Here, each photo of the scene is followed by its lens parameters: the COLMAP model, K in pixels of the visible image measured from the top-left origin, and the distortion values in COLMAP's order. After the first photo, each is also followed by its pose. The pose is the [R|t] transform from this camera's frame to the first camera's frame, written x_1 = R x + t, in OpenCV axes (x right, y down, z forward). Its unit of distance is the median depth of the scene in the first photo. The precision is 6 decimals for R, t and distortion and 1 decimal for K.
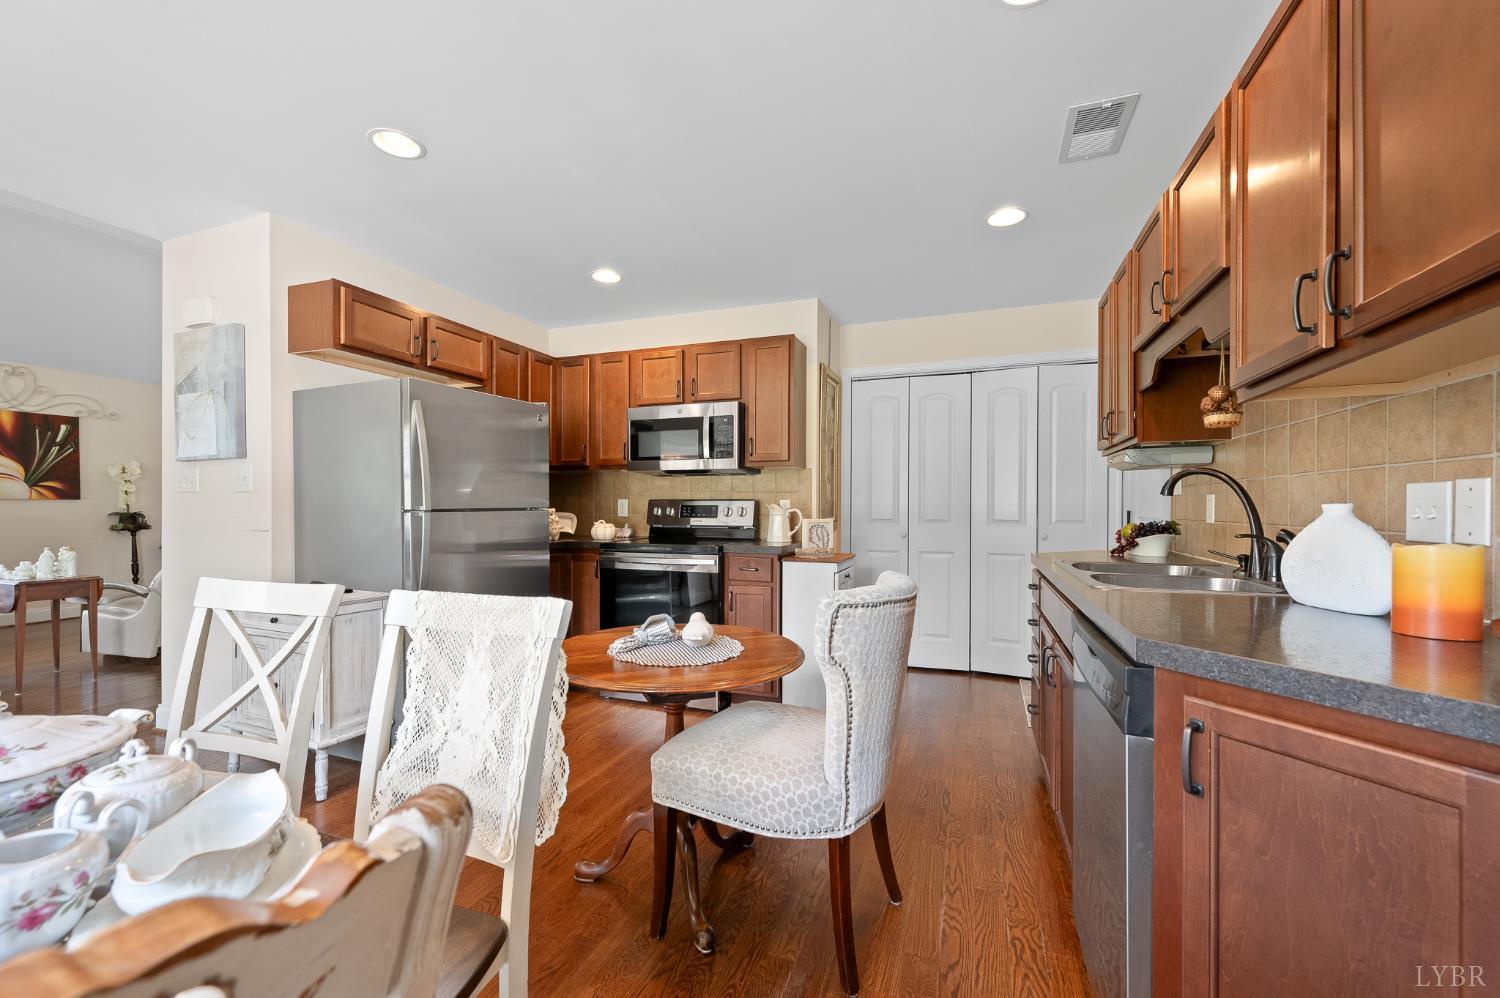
lens RADIAL K [[607.7, 0, 742.3], [0, 607.7, 506.4], [0, 0, 1]] dist [0.001979, -0.000535]
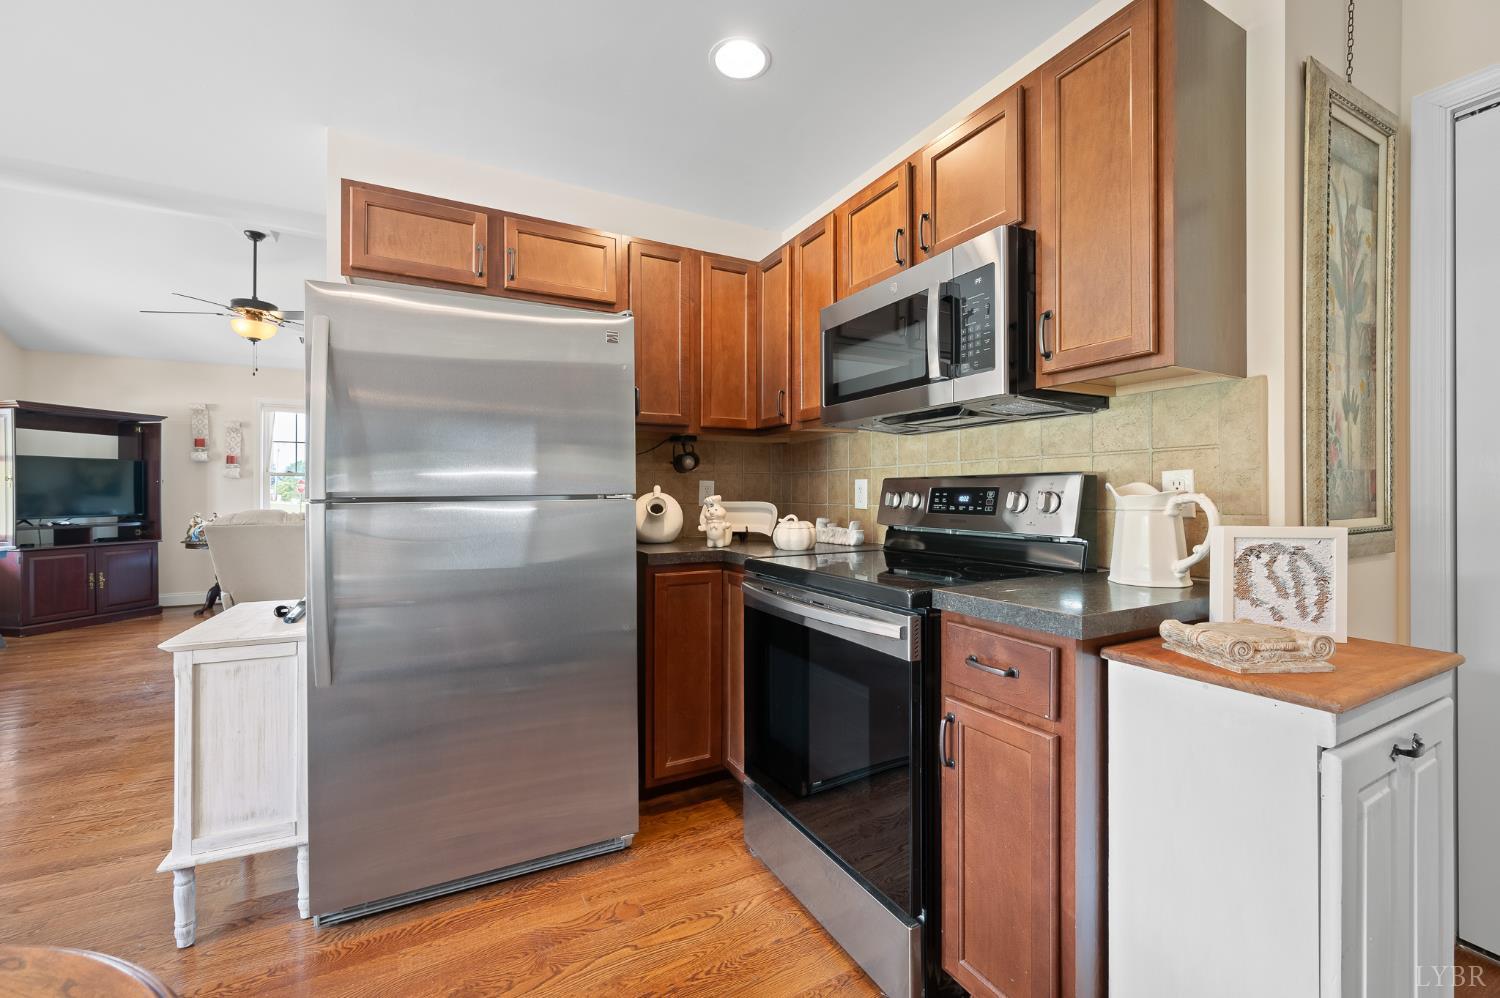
lens RADIAL K [[607.7, 0, 751.8], [0, 607.7, 485.6], [0, 0, 1]] dist [0.001979, -0.000535]
pose [[0.754152, -0.012555, -0.656580, 0.121506], [0.004091, 0.999888, -0.014421, 0.002703], [0.656688, 0.008190, 0.754118, 0.564538]]
